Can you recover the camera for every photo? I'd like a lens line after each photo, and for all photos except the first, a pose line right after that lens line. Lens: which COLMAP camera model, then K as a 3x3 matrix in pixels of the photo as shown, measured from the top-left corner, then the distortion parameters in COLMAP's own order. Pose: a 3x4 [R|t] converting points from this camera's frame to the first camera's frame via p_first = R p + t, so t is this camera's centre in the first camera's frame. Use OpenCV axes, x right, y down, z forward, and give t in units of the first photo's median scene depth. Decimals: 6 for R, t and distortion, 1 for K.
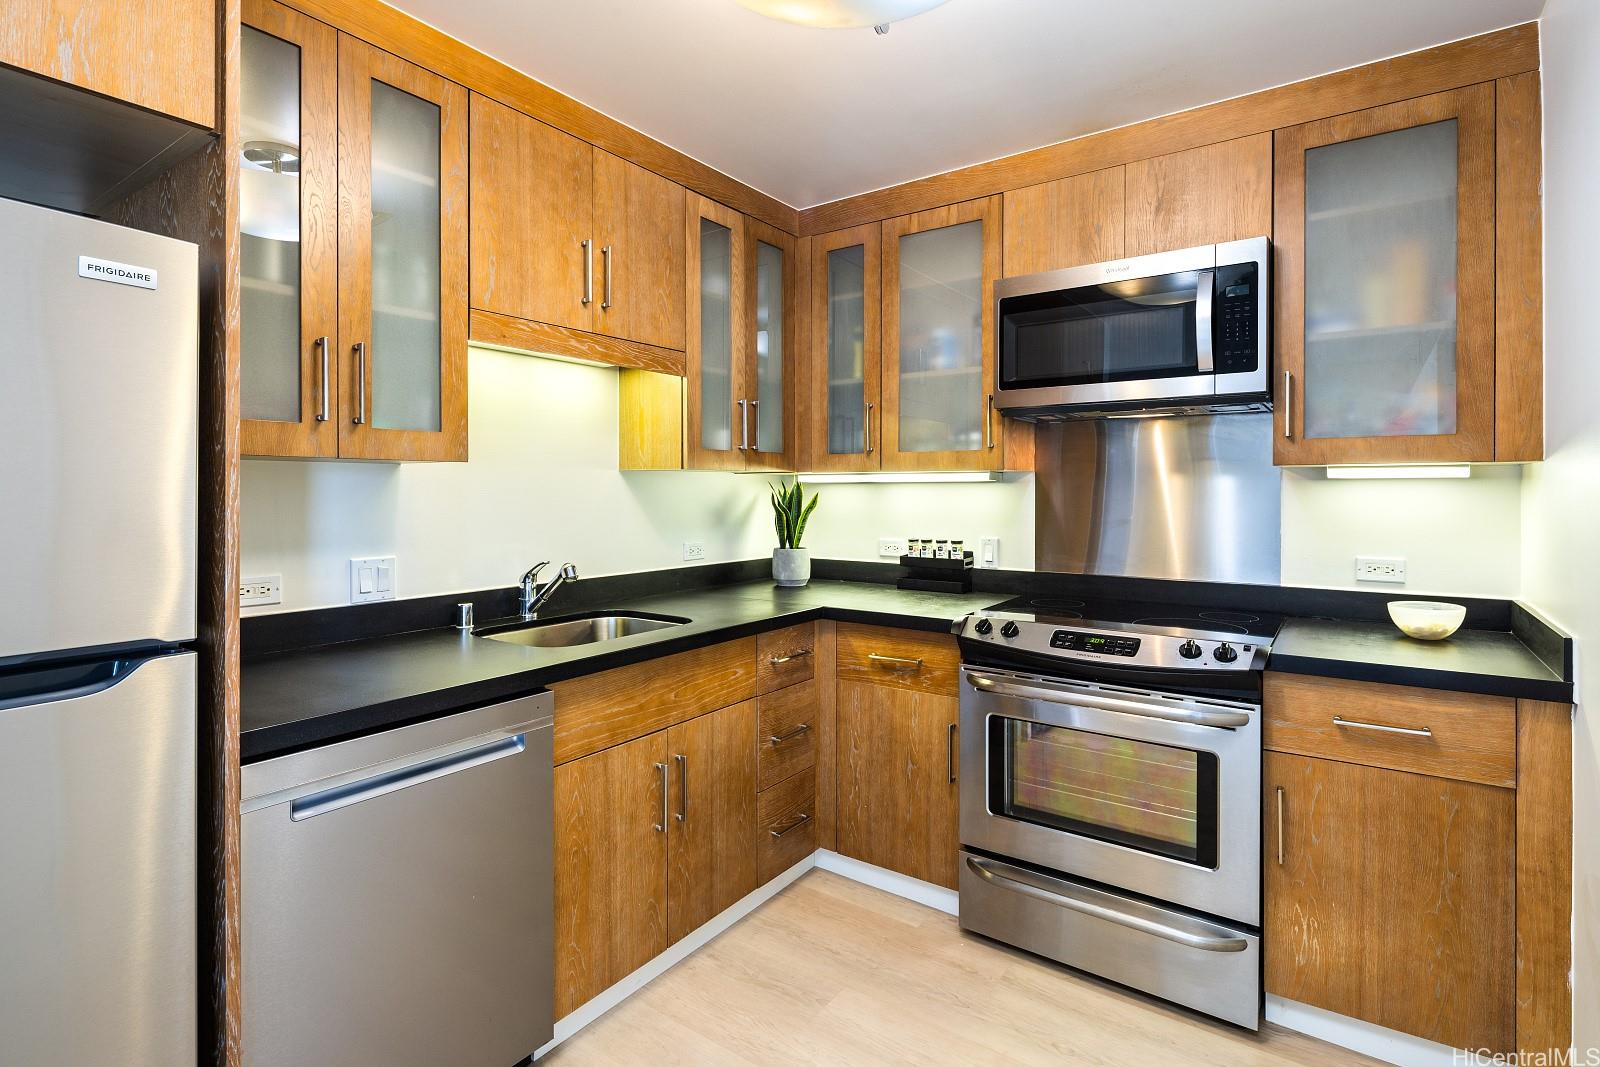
lens RADIAL K [[777.4, 0, 801.1], [0, 777.4, 497.5], [0, 0, 1]] dist [-0.001161, -0.001897]
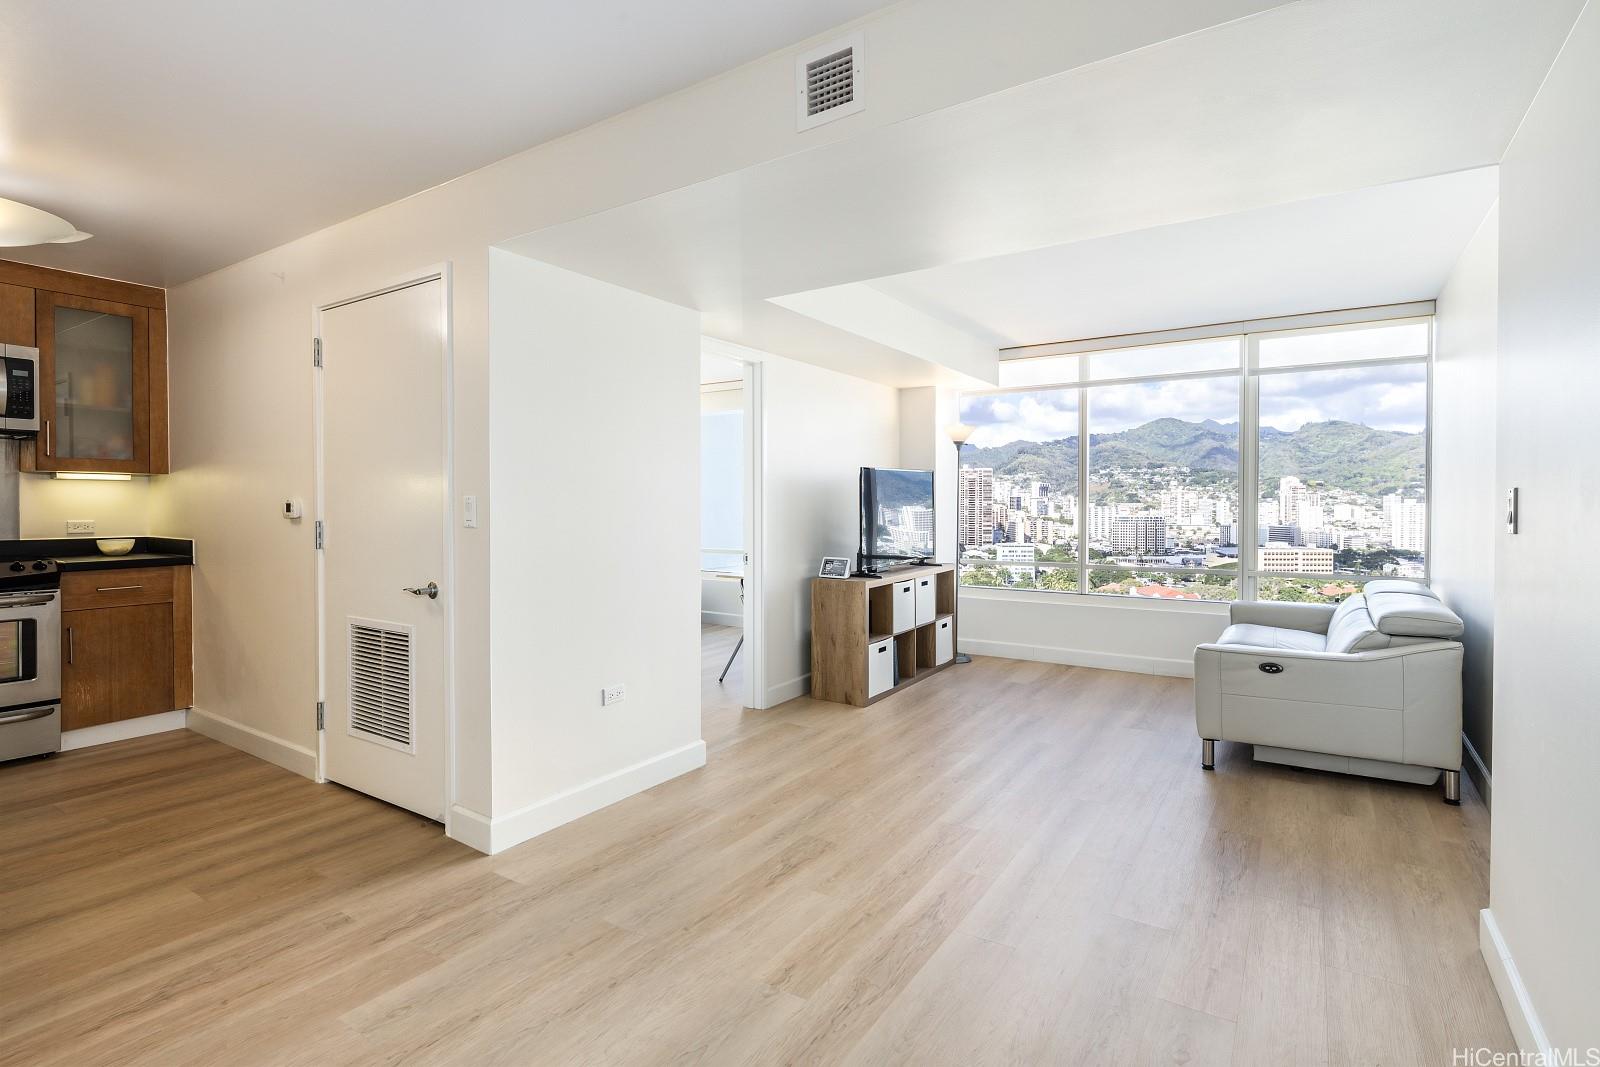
lens RADIAL K [[765.2, 0, 796.1], [0, 765.2, 514.0], [0, 0, 1]] dist [-0.001980, -0.001235]
pose [[-0.033147, -0.012075, 0.999378, -1.254961], [0.004922, 0.999913, 0.012244, 0.049195], [-0.999438, 0.005324, -0.033085, -0.736042]]
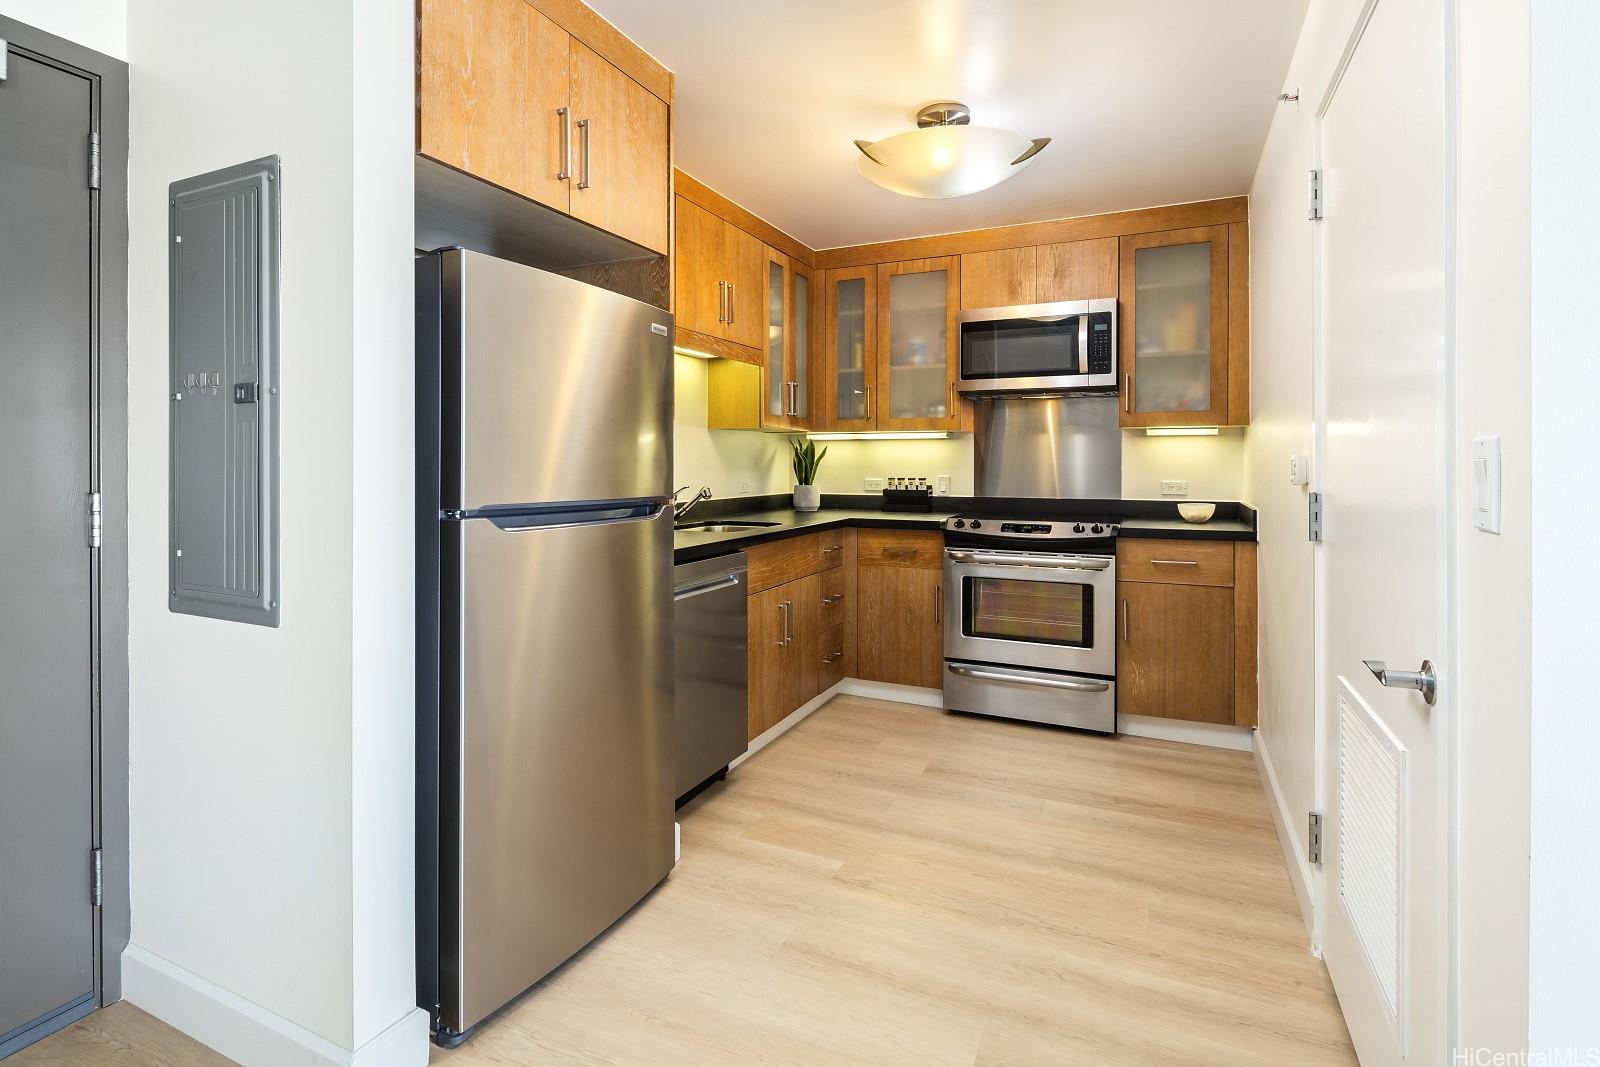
lens RADIAL K [[773.6, 0, 799.1], [0, 773.6, 468.7], [0, 0, 1]] dist [0.001887, -0.000171]
pose [[0.983768, -0.001123, 0.179441, -0.412335], [0.001106, 0.999999, 0.000193, 0.050714], [-0.179441, 0.000008, 0.983769, -0.582818]]
